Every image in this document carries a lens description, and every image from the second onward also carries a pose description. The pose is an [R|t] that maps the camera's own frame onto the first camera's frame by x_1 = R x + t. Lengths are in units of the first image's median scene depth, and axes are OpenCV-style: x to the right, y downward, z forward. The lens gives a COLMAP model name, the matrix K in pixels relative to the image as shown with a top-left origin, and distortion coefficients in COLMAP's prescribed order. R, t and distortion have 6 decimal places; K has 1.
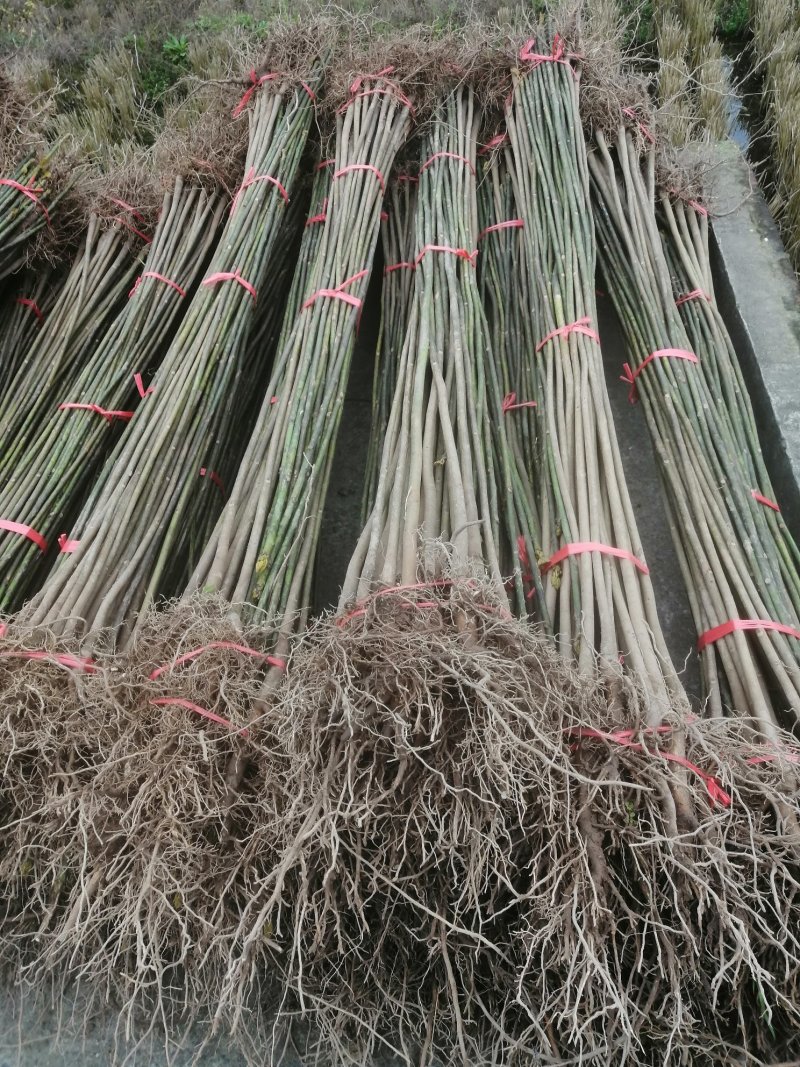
lens RADIAL K [[835.8, 0, 397.7], [0, 835.8, 535.0], [0, 0, 1]] dist [-0.019266, 0.062576]
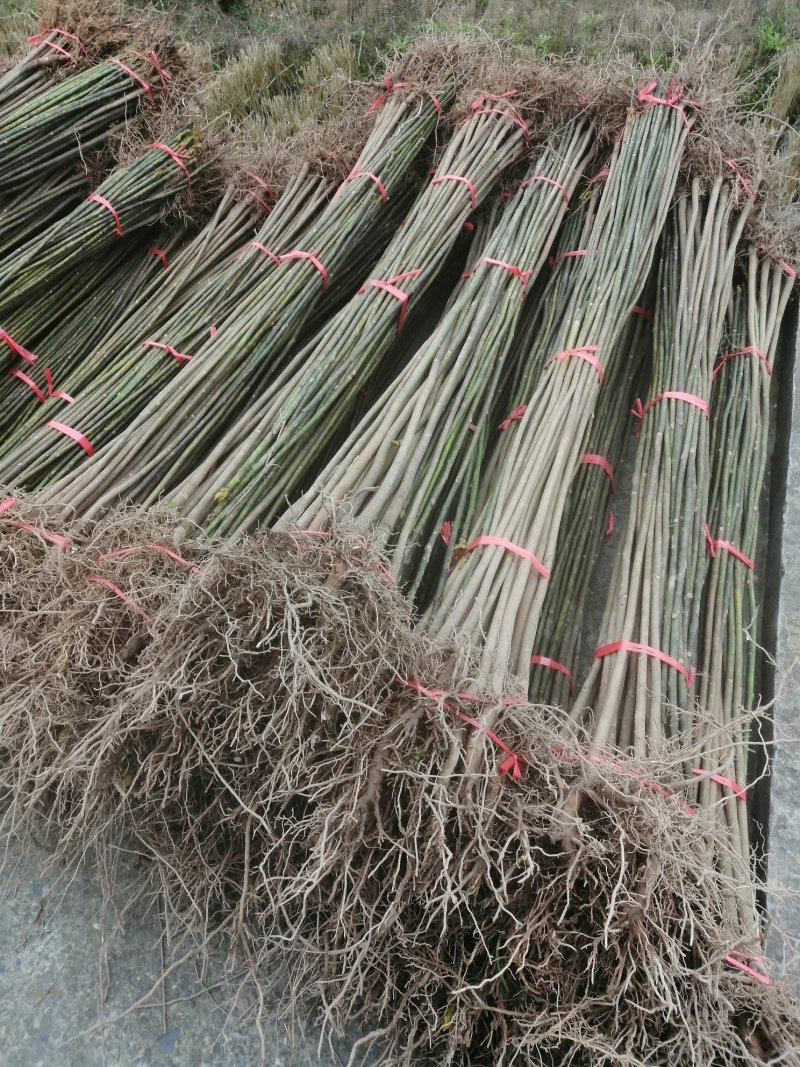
lens RADIAL K [[835.8, 0, 397.7], [0, 835.8, 535.0], [0, 0, 1]] dist [-0.019266, 0.062576]
pose [[0.961441, 0.218985, -0.166363, 0.155218], [-0.220313, 0.975371, 0.010663, 0.012766], [0.164600, 0.026400, 0.986007, -0.058616]]
